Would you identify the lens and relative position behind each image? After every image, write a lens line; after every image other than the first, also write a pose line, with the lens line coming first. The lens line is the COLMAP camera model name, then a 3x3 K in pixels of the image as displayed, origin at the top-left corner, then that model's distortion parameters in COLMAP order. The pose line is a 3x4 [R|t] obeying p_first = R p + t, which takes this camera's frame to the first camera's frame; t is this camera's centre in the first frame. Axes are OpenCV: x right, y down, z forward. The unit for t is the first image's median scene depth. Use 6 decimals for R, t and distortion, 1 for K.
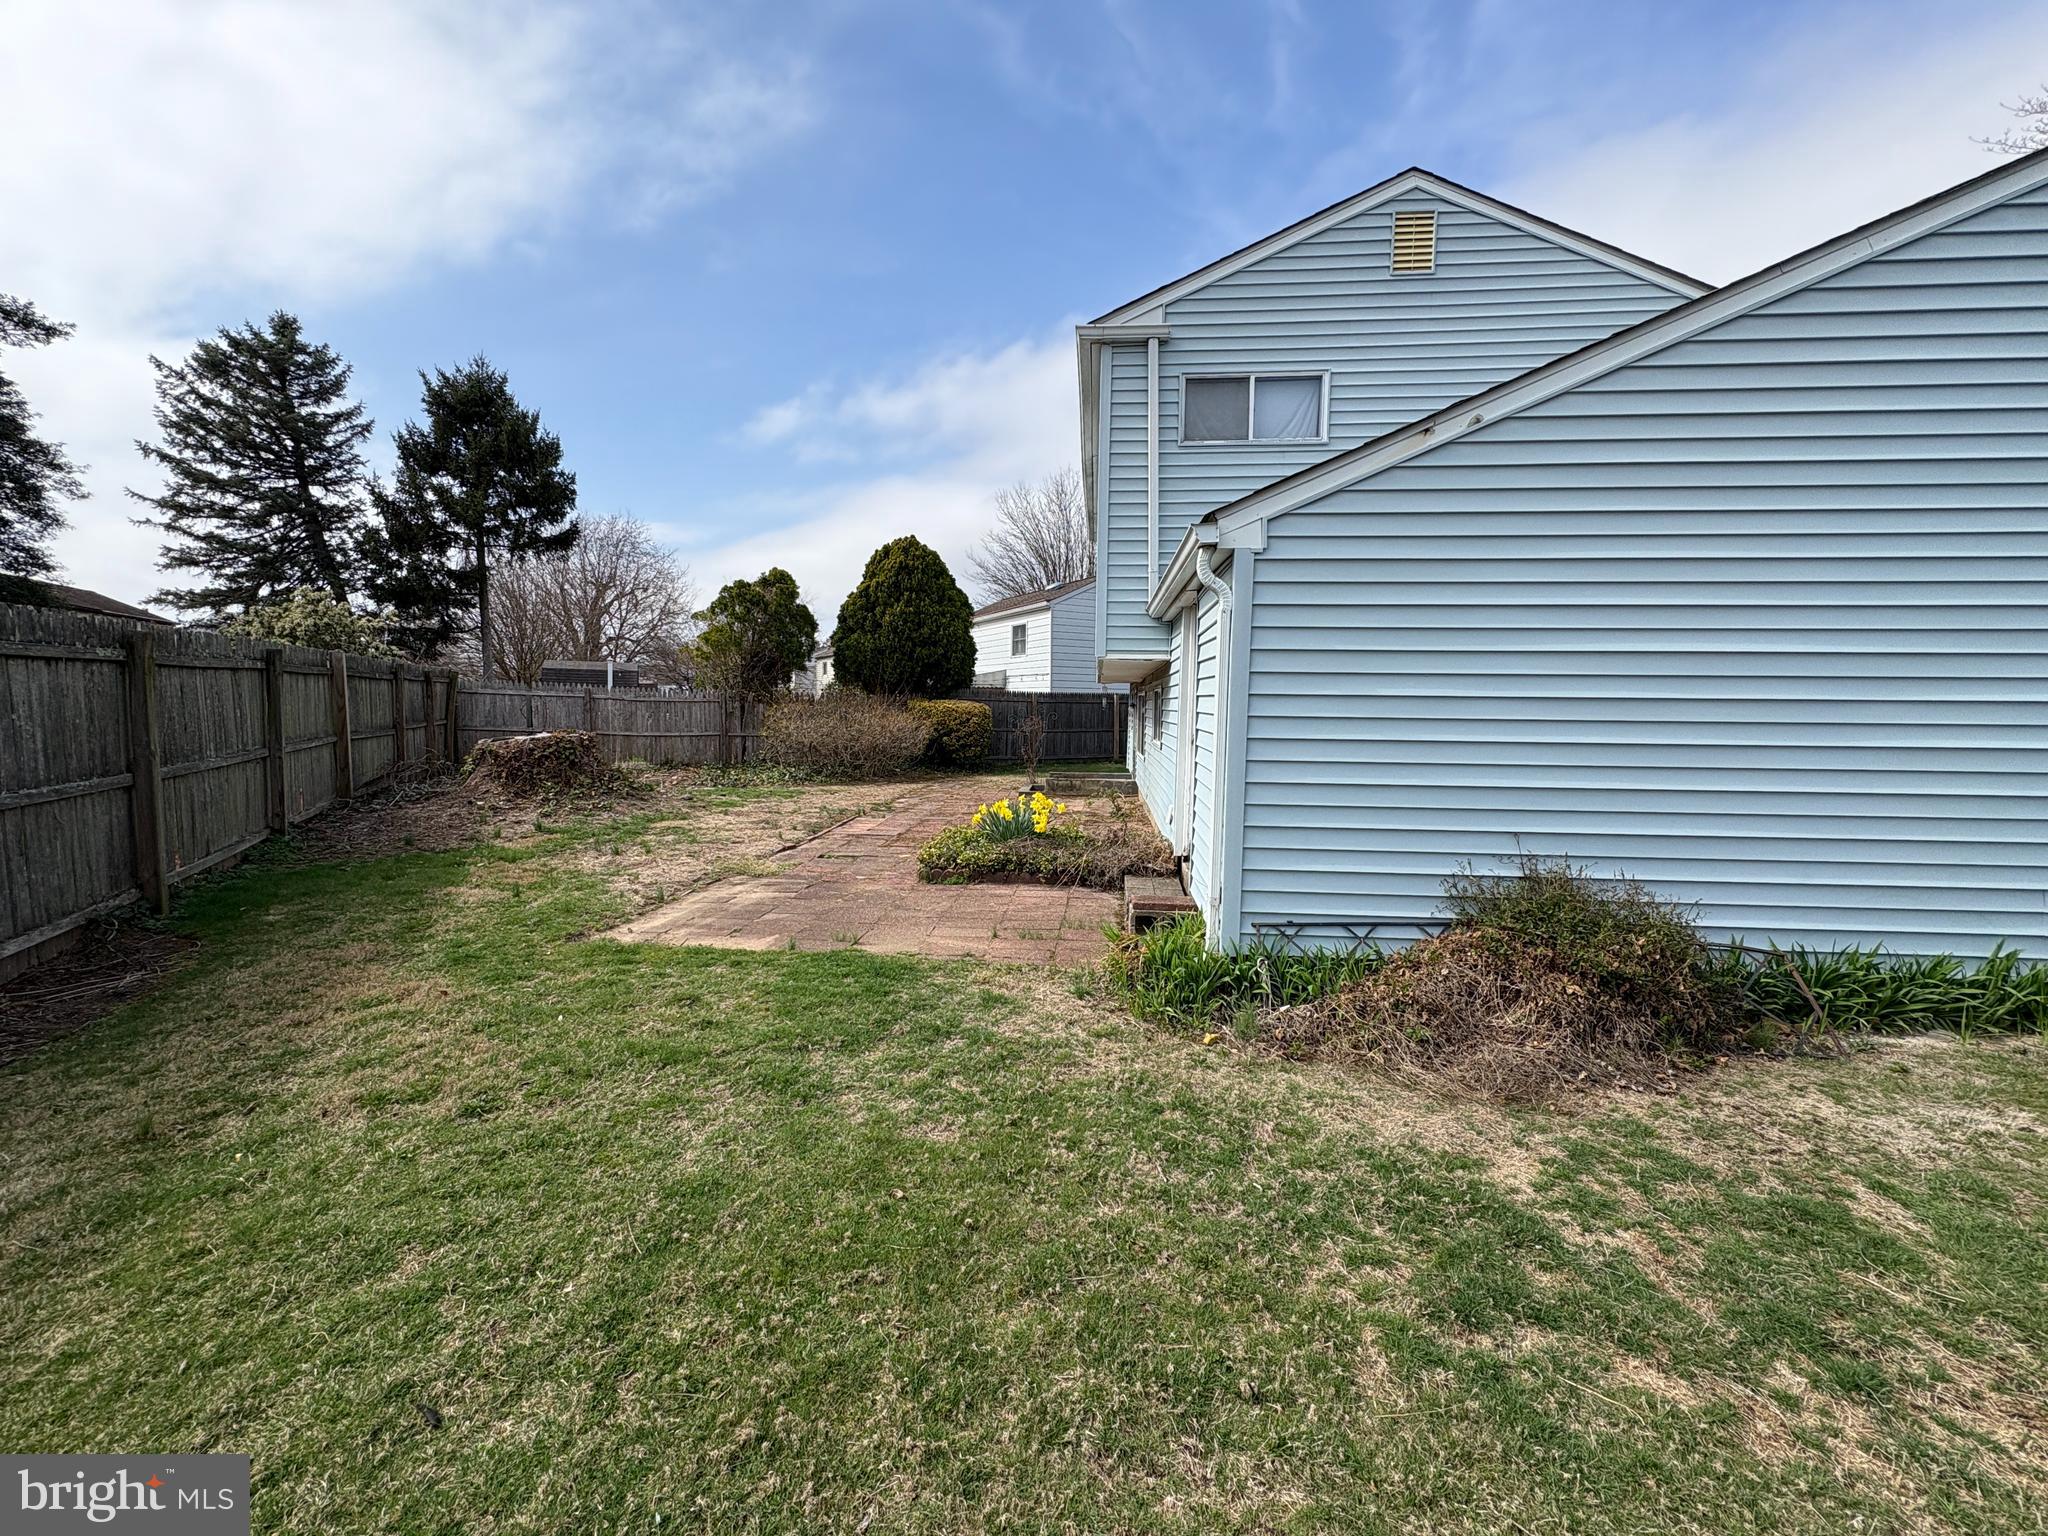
lens RADIAL K [[816.8, 0, 1023.9], [0, 816.8, 769.5], [0, 0, 1]] dist [-0.002007, 0.000107]
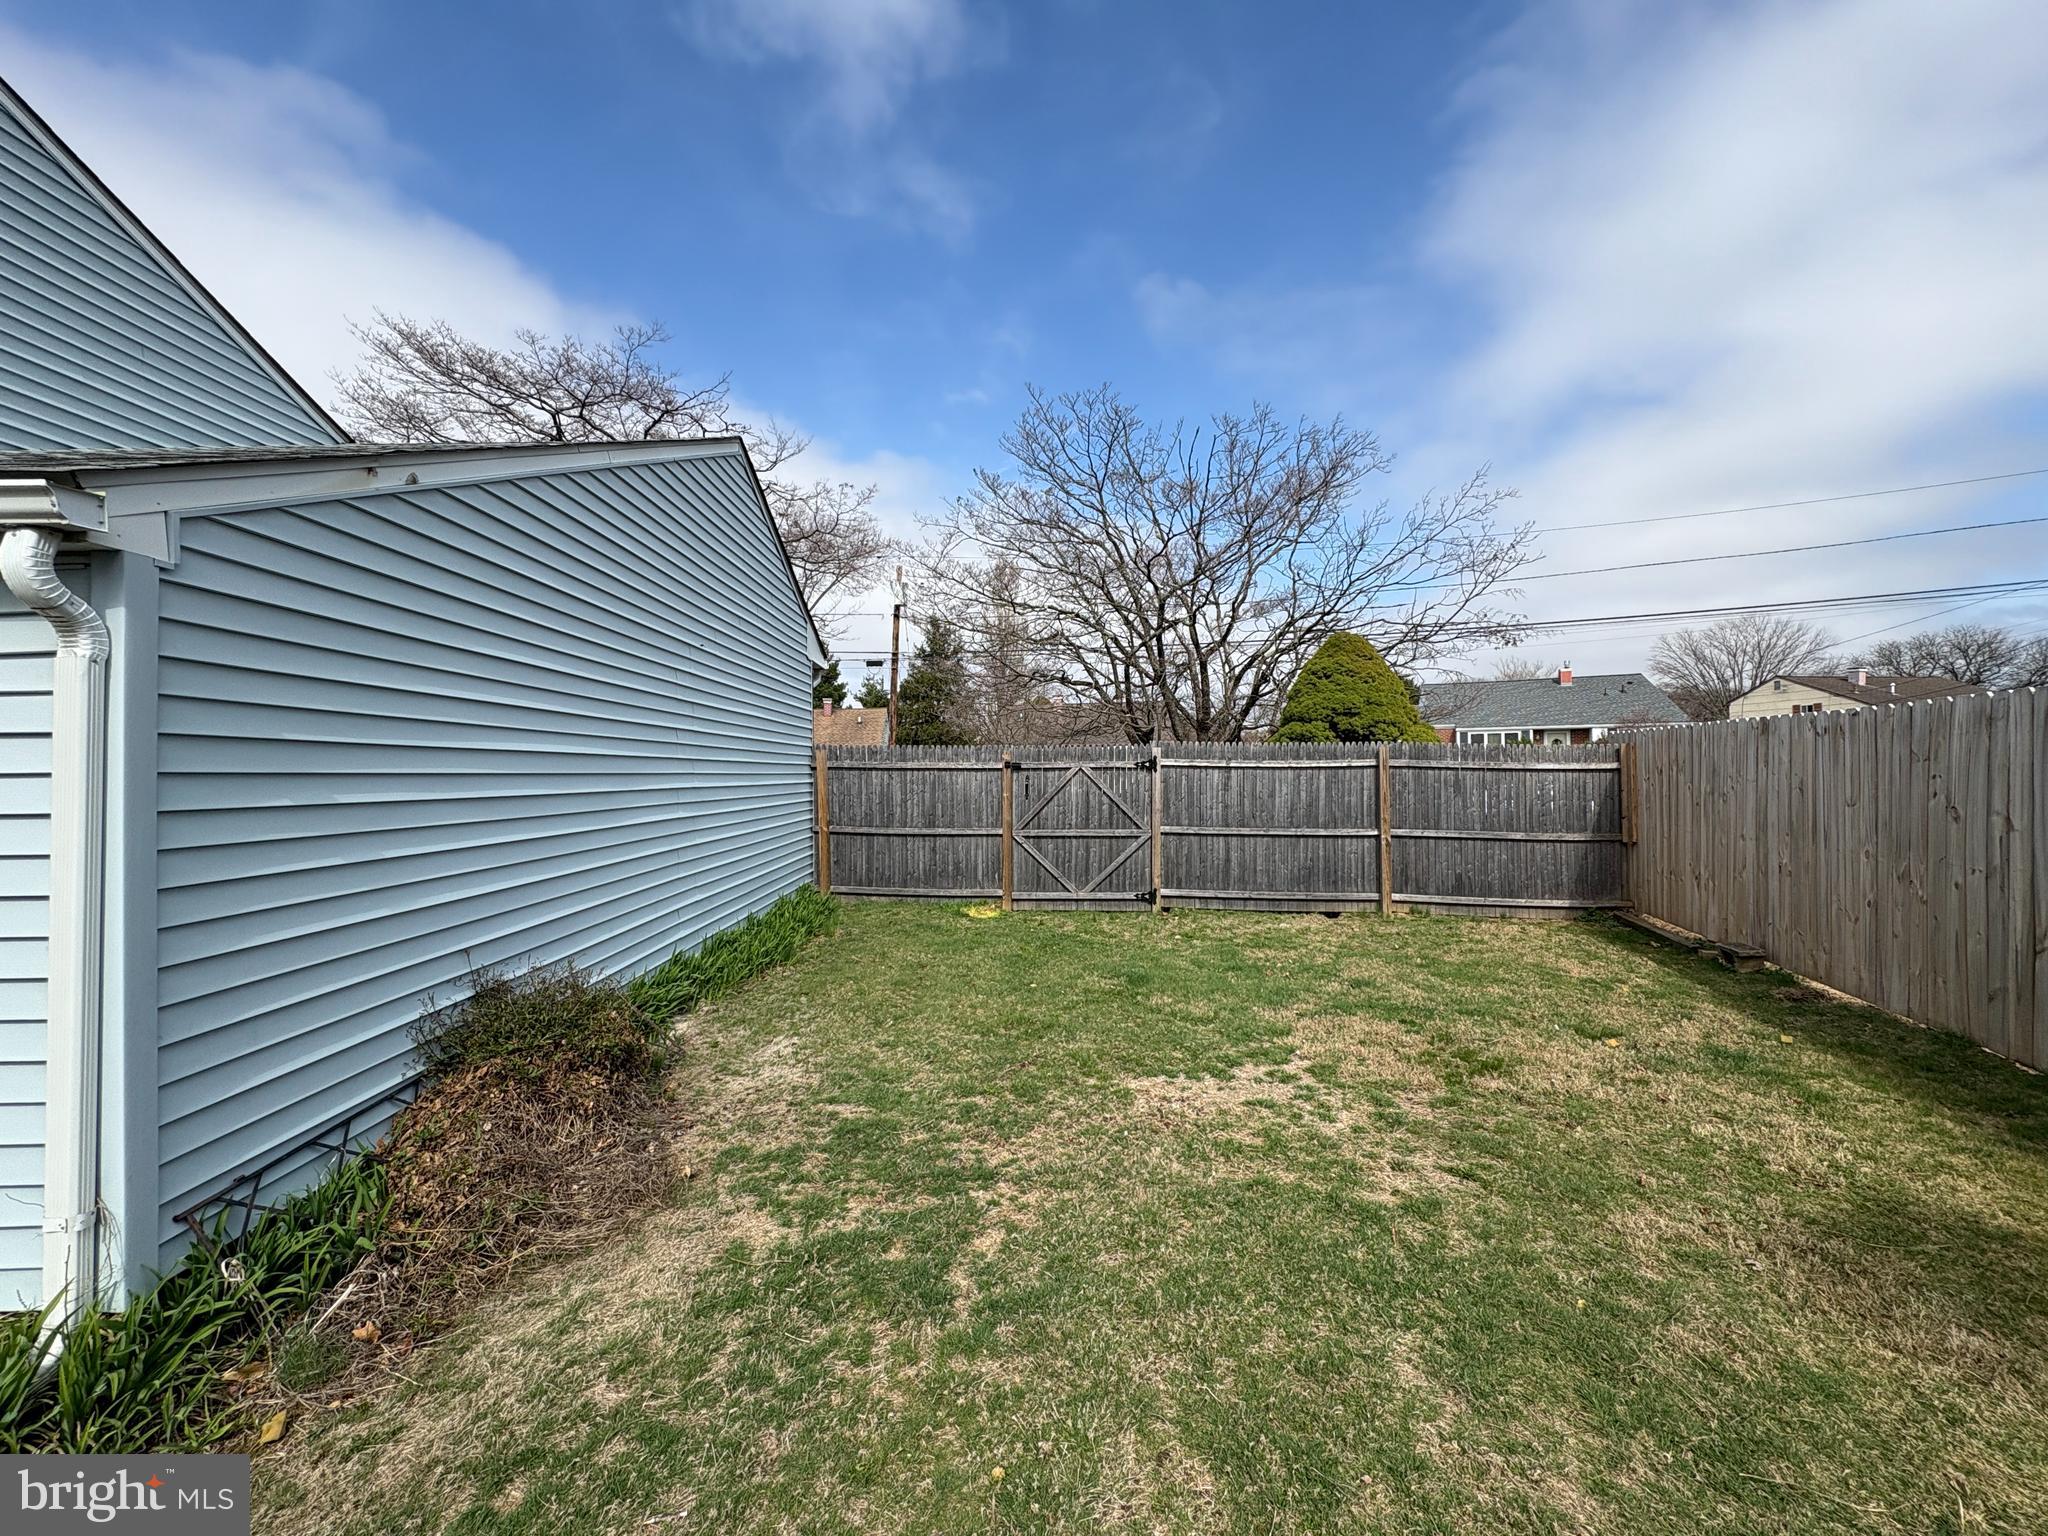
lens RADIAL K [[816.8, 0, 1019.9], [0, 816.8, 770.2], [0, 0, 1]] dist [-0.002007, 0.000107]
pose [[-0.125105, -0.004254, 0.992134, -0.484547], [0.089281, 0.995885, 0.015528, -0.104164], [-0.988118, 0.090521, -0.124211, 0.651001]]
